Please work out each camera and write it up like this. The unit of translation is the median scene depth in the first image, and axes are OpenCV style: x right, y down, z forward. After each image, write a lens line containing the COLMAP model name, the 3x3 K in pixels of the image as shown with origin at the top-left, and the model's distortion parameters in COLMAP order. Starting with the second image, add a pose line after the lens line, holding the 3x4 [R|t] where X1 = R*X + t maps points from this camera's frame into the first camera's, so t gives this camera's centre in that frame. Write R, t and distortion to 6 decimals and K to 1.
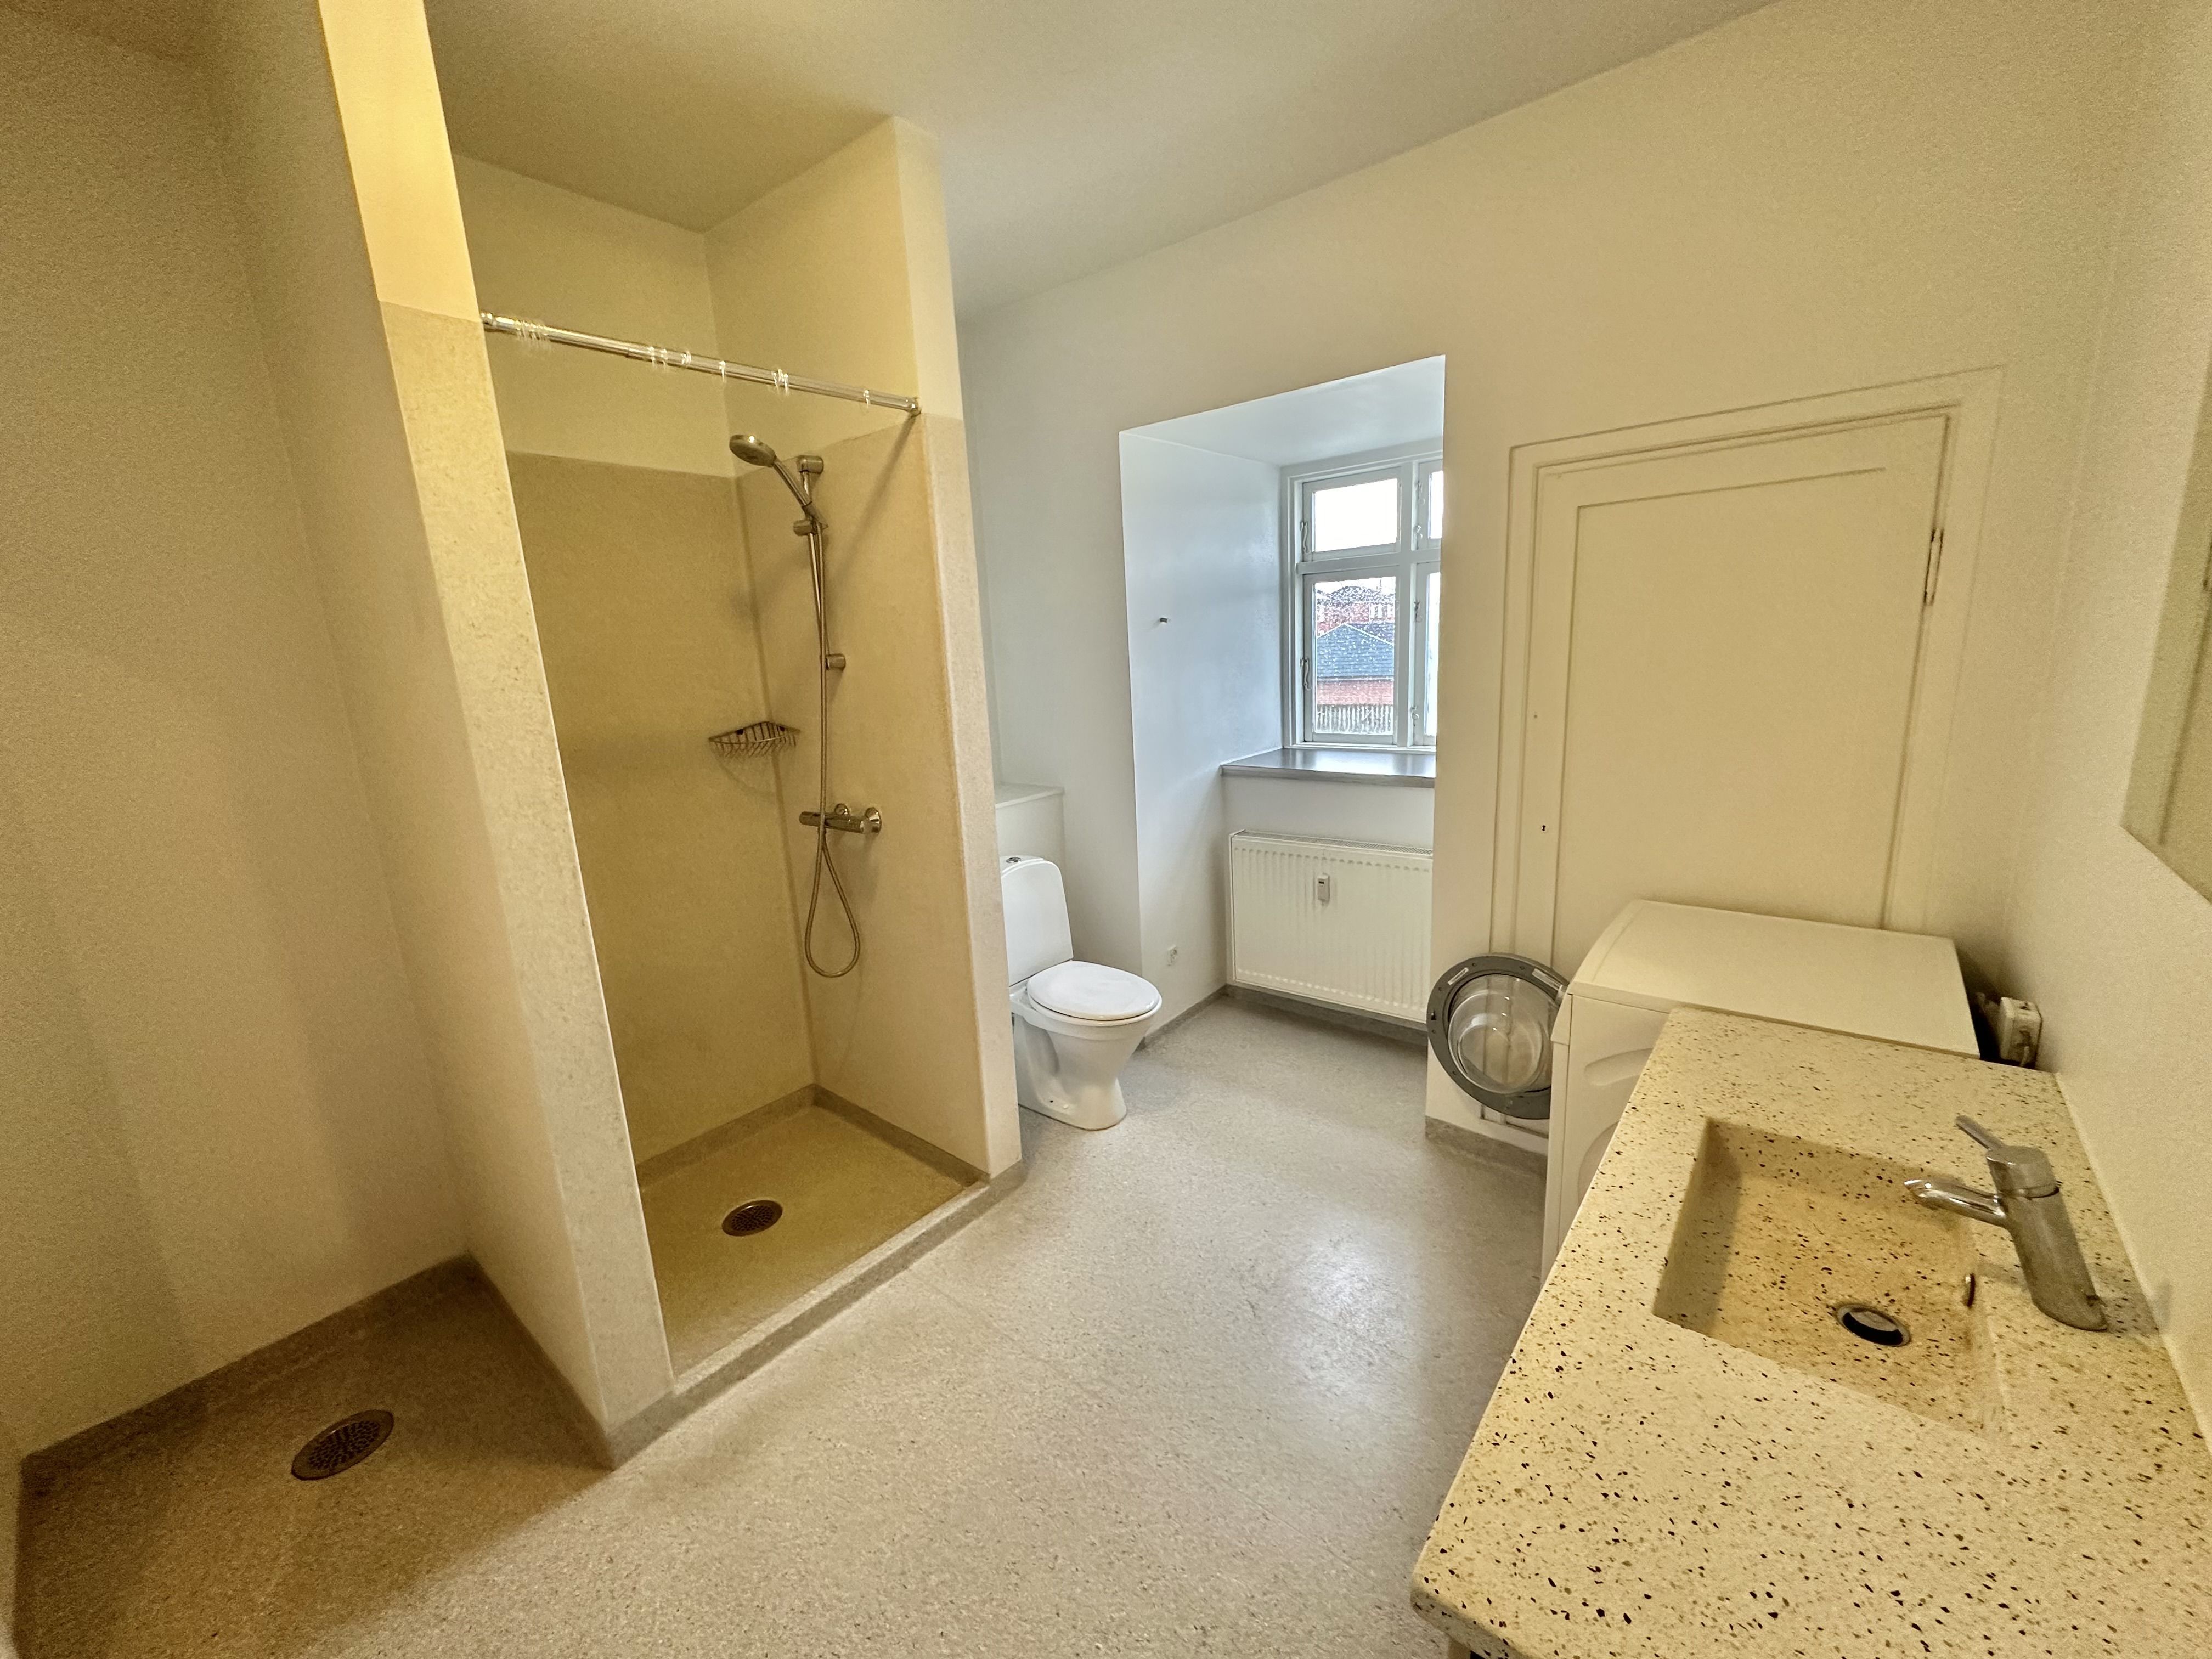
lens RADIAL K [[877.9, 0, 1106.0], [0, 877.9, 829.5], [0, 0, 1]] dist [-0.000704, -0.000110]
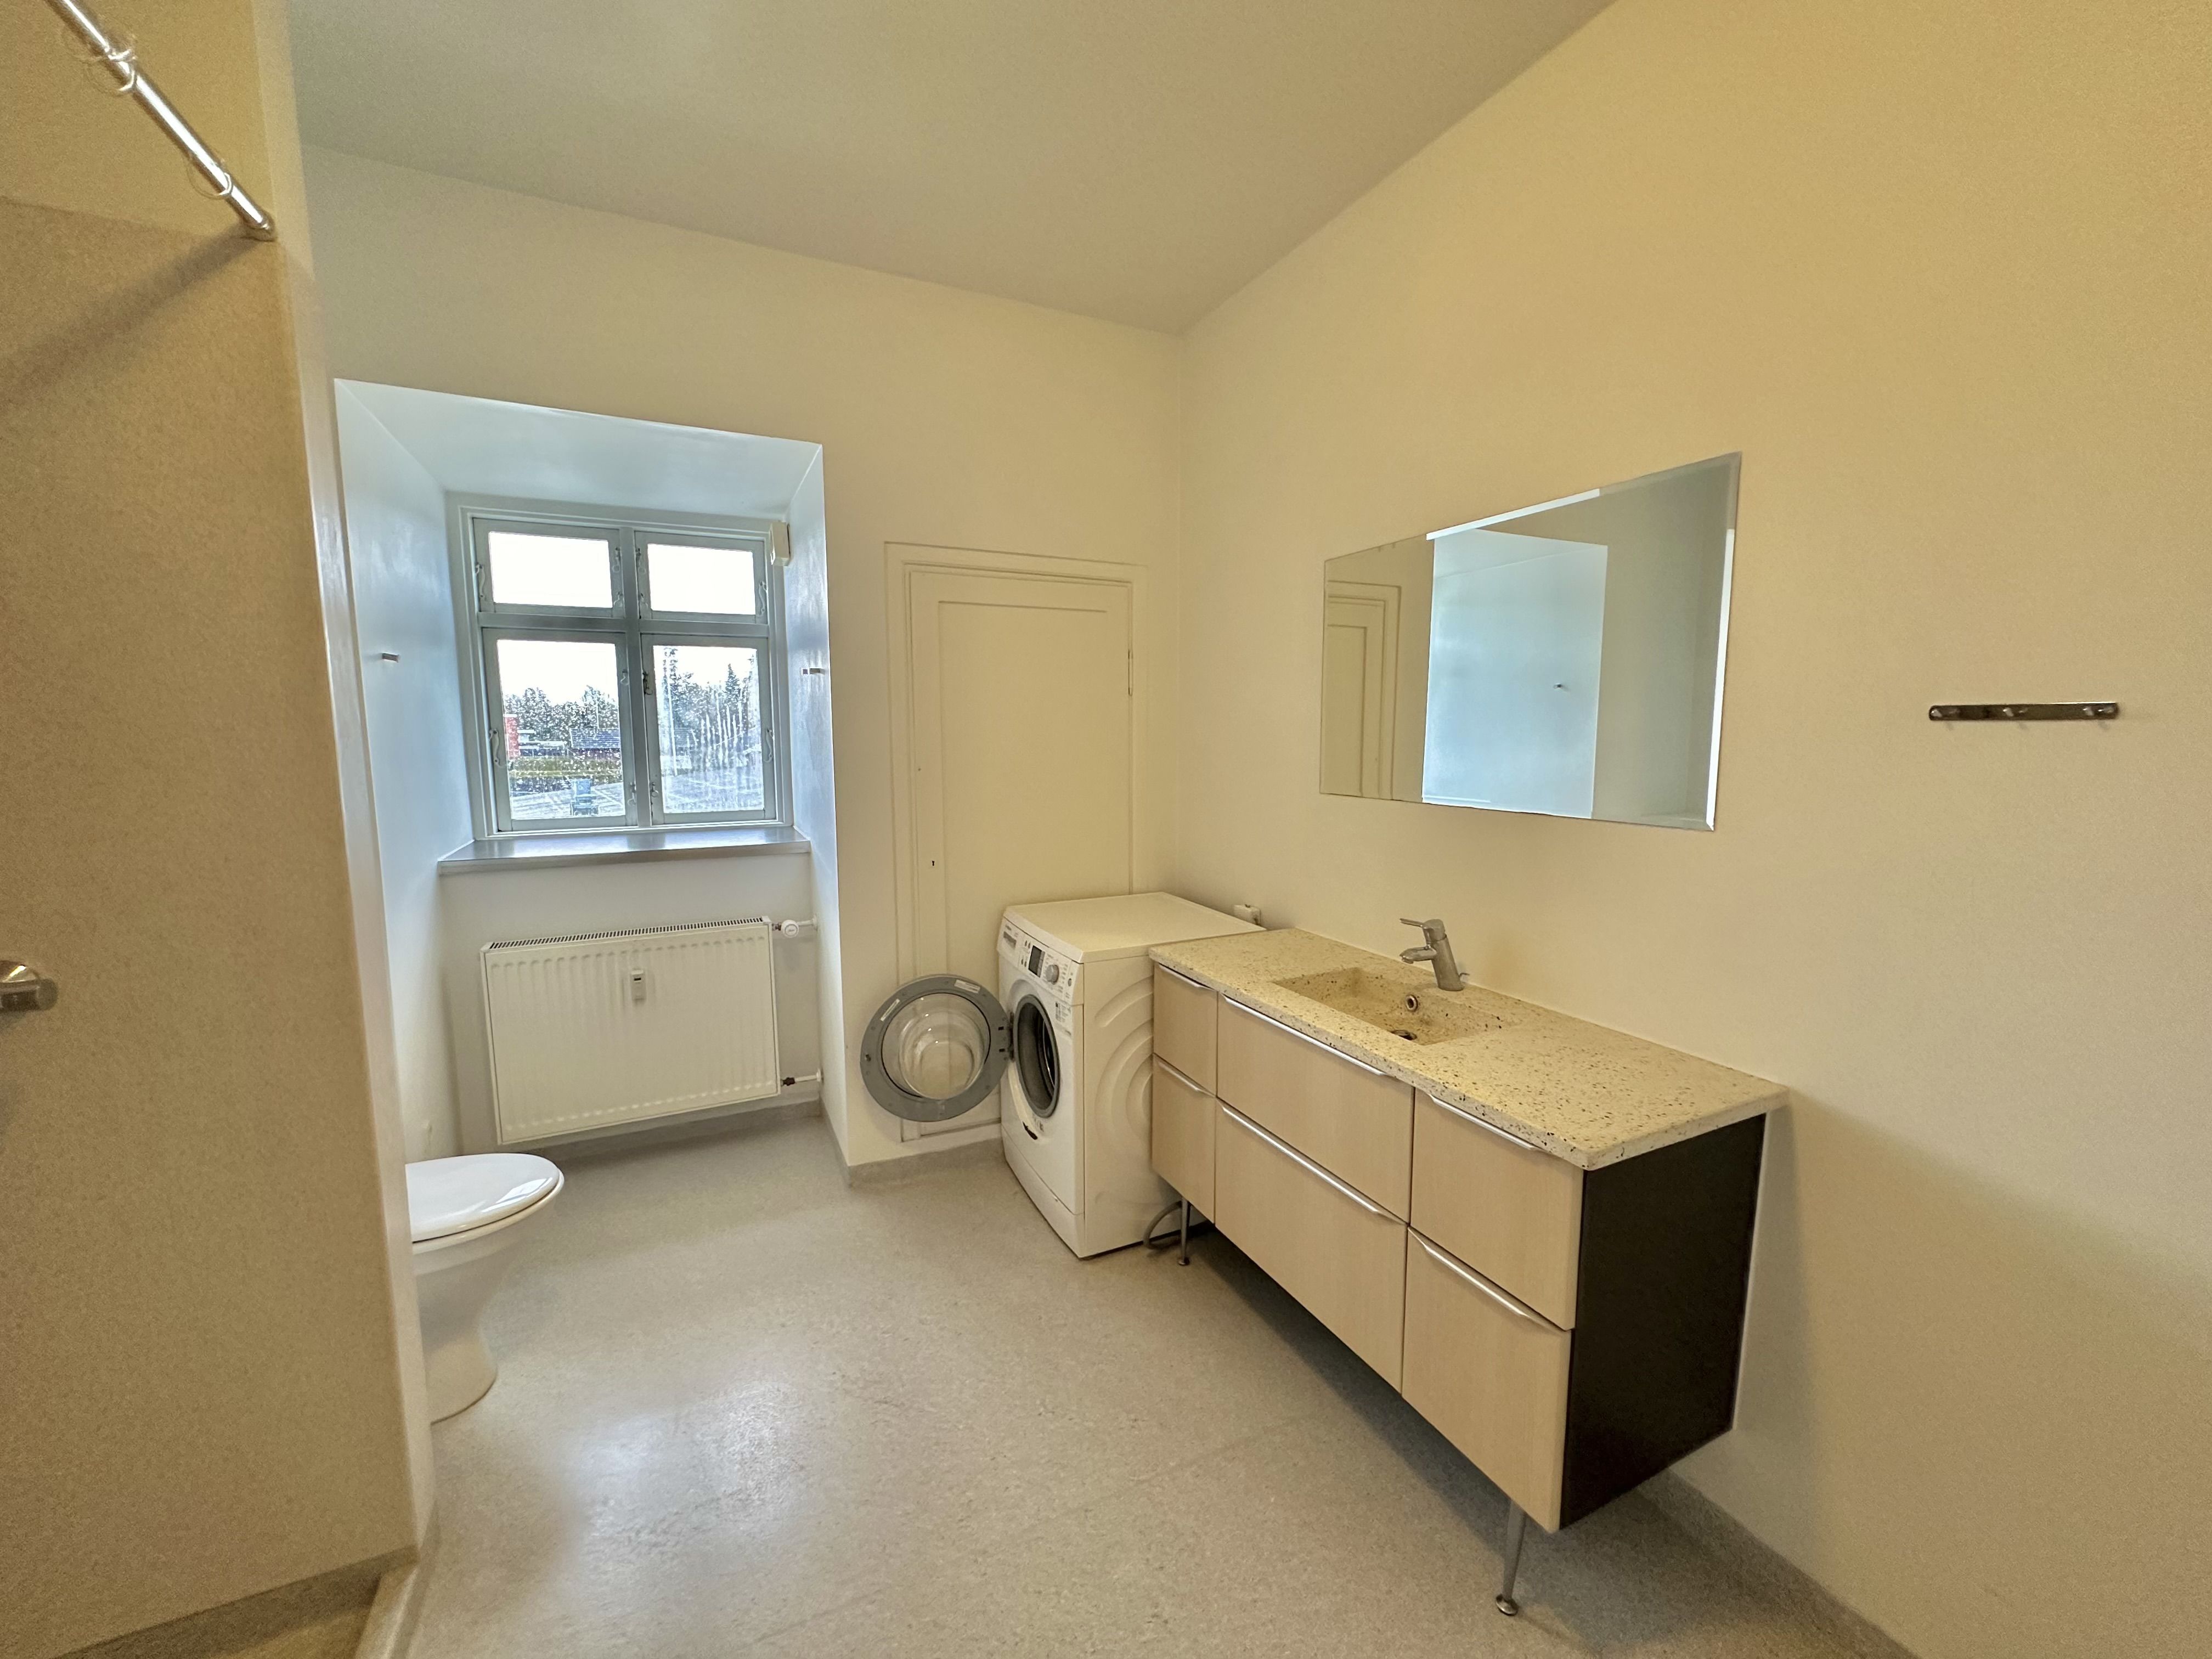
lens RADIAL K [[878.1, 0, 1106.0], [0, 878.1, 829.5], [0, 0, 1]] dist [-0.000054, 0.000243]
pose [[0.415395, -0.054301, 0.908019, -0.461325], [0.171681, 0.984957, -0.019638, 0.016193], [-0.893293, 0.164047, 0.418469, 0.280287]]
